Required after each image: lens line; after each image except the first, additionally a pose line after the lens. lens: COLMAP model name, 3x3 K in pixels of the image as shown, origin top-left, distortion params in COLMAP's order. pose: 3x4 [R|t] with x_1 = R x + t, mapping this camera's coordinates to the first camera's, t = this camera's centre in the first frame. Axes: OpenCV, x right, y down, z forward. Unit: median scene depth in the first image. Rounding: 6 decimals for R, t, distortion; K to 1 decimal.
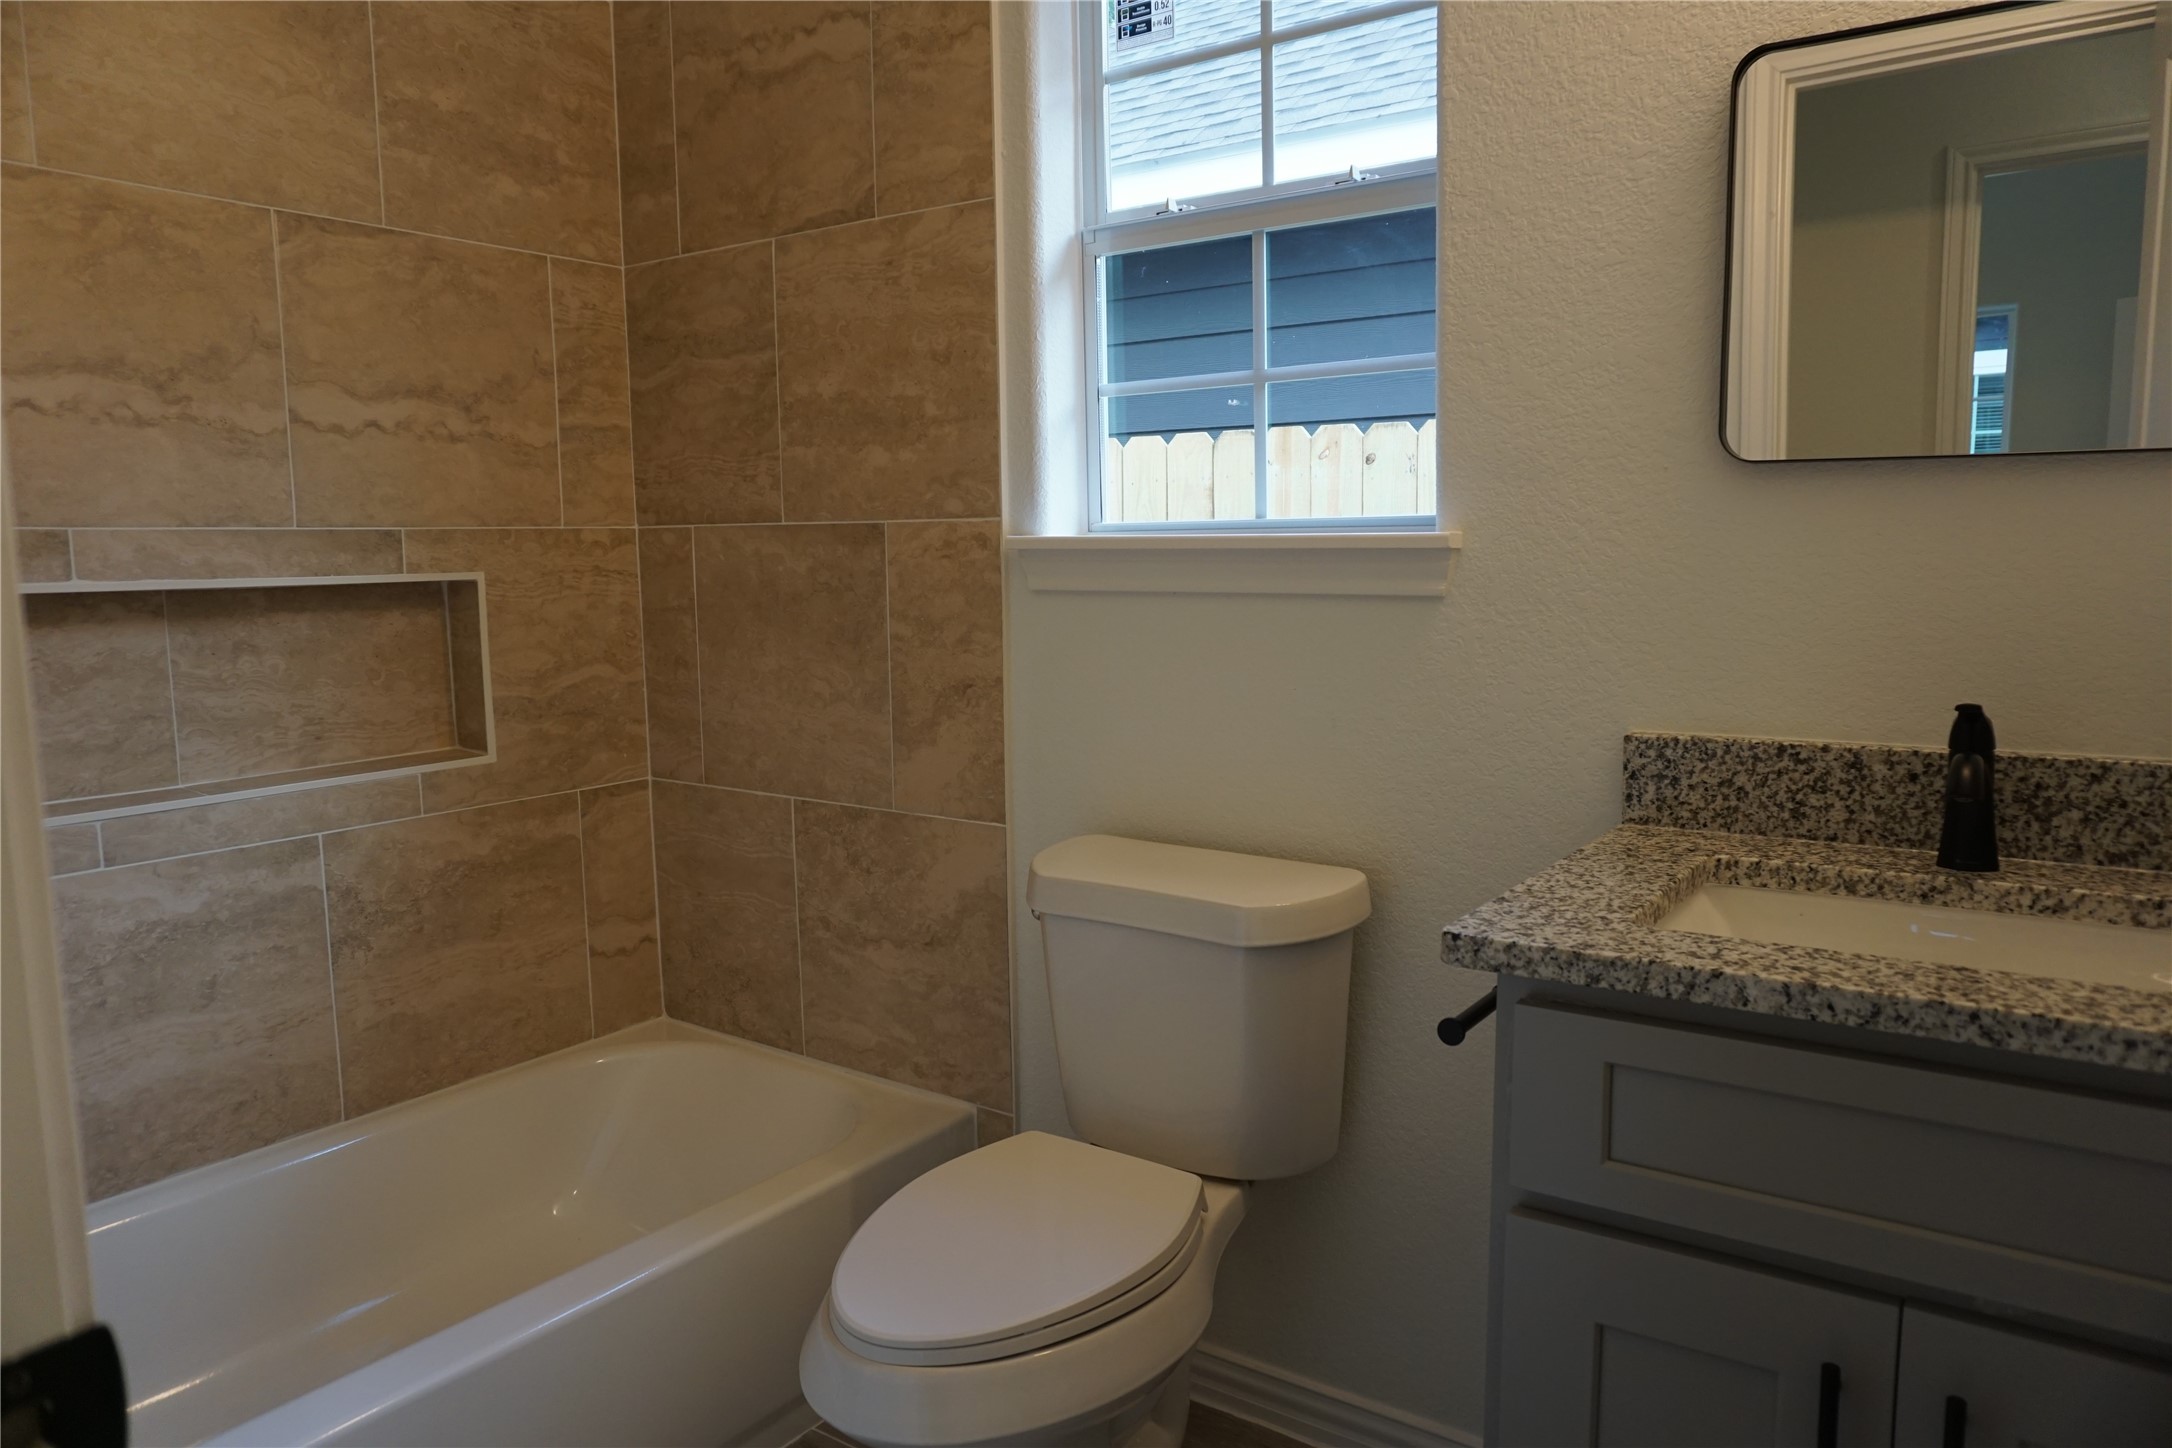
lens RADIAL K [[1477.9, 0, 1082.7], [0, 1477.9, 715.0], [0, 0, 1]] dist [-0.034322, 0.037934]
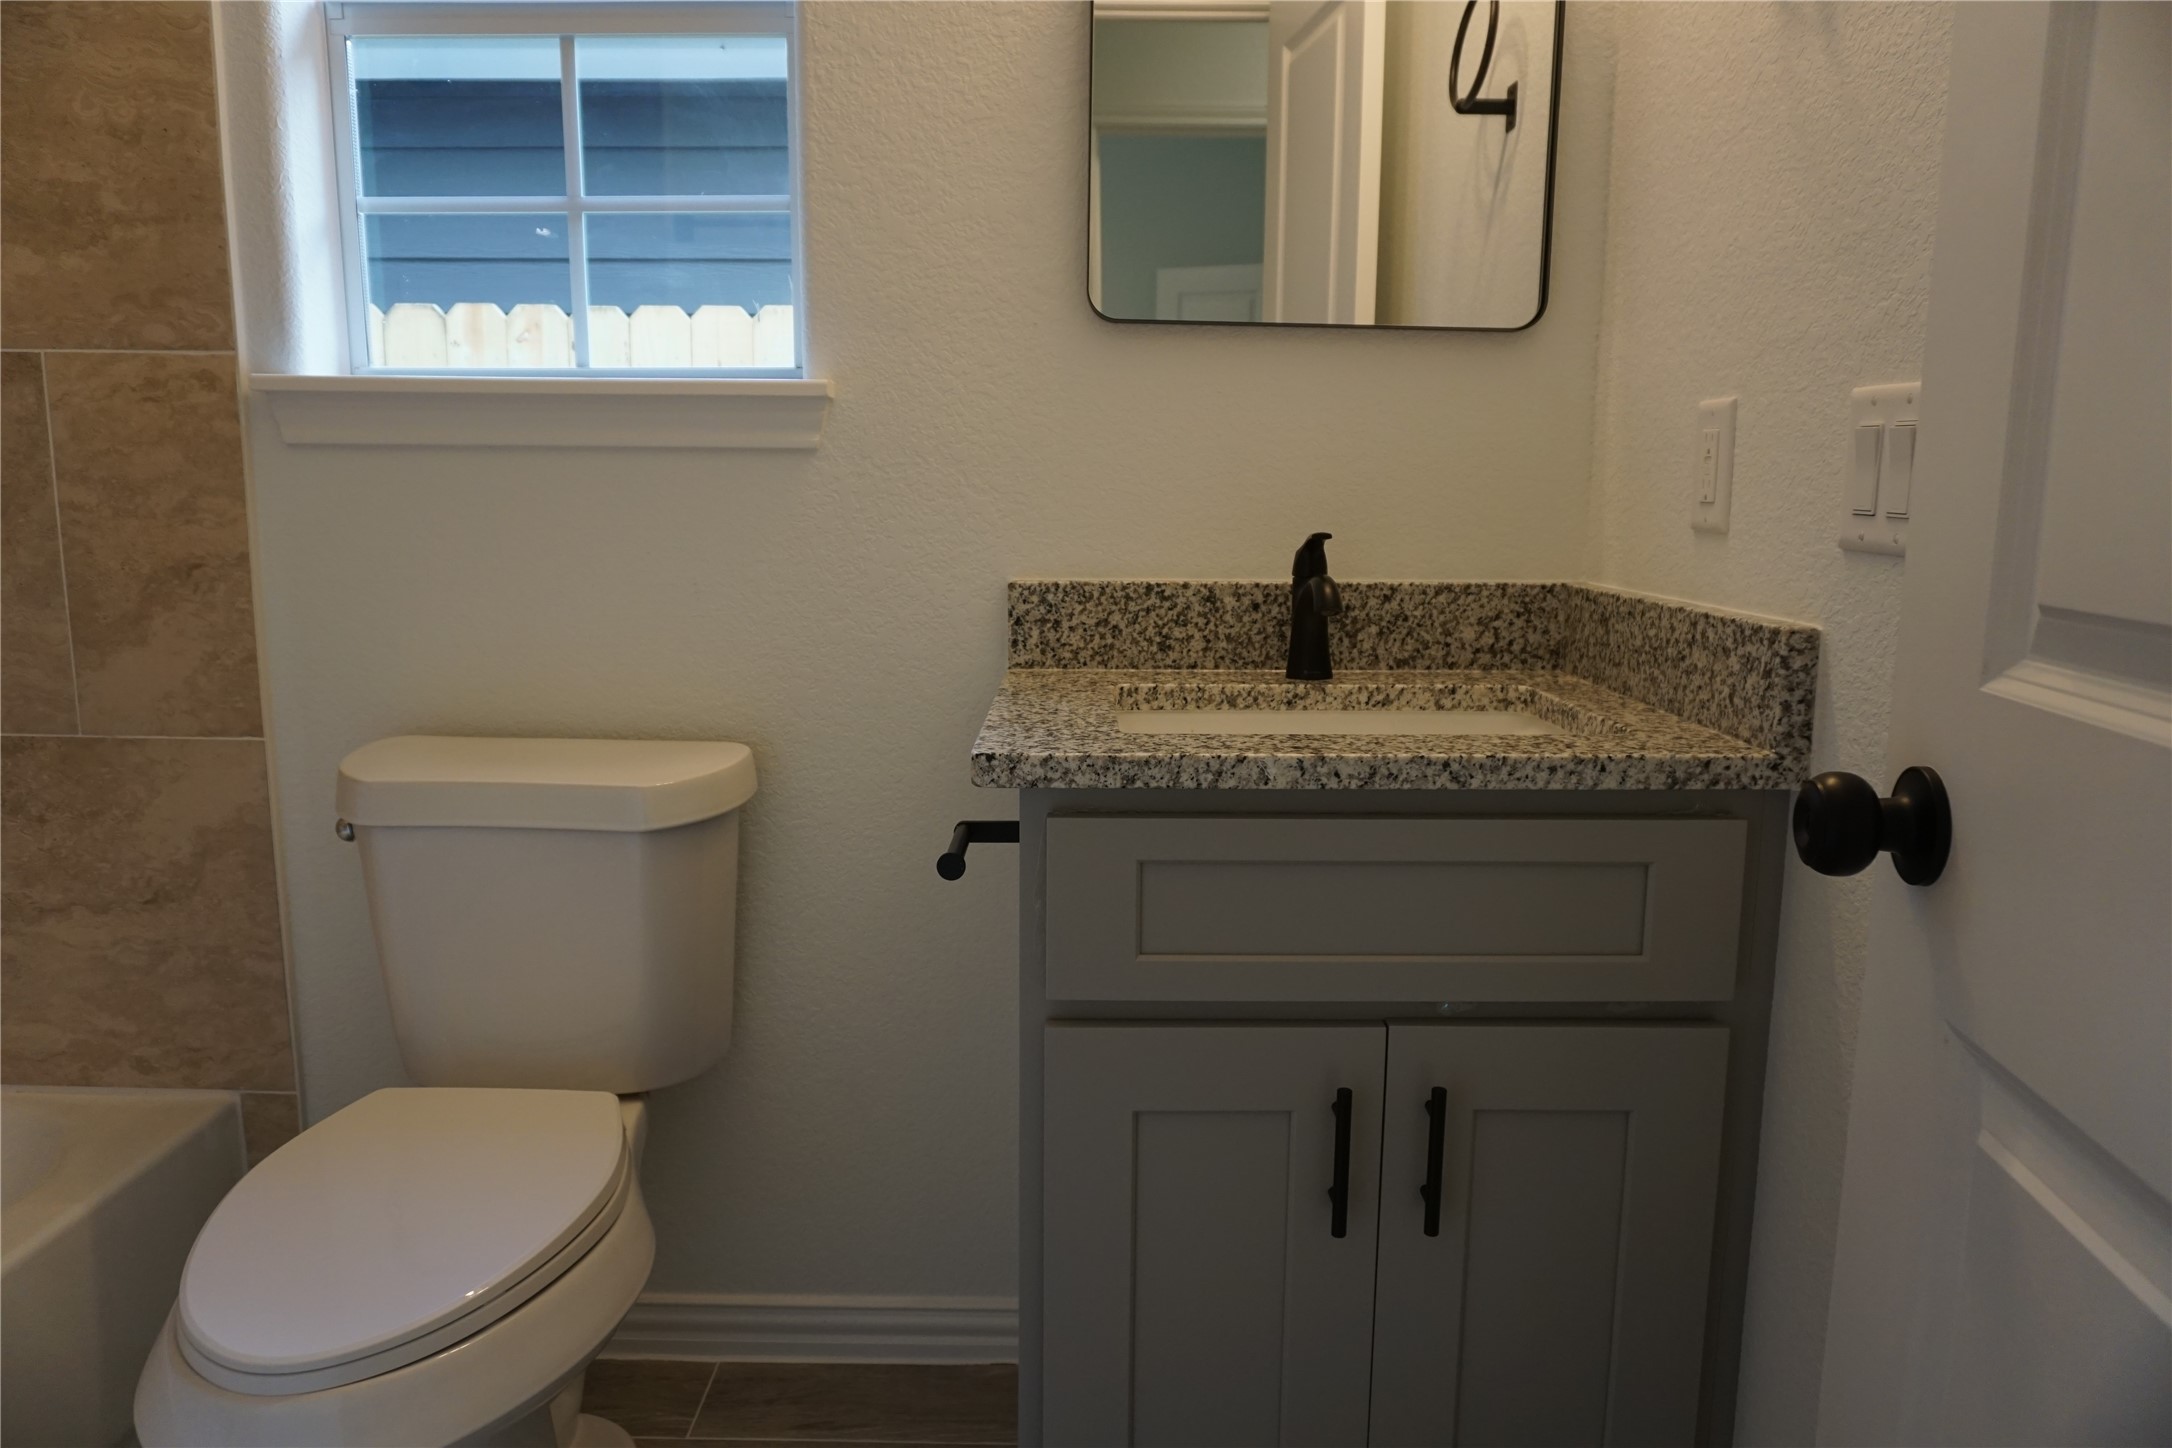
lens RADIAL K [[1477.9, 0, 1082.7], [0, 1477.9, 715.0], [0, 0, 1]] dist [-0.034322, 0.037934]
pose [[0.821249, -0.068570, 0.566435, -0.173026], [0.046792, 0.997502, 0.052910, 0.050499], [-0.568648, -0.016948, 0.822406, 0.107734]]
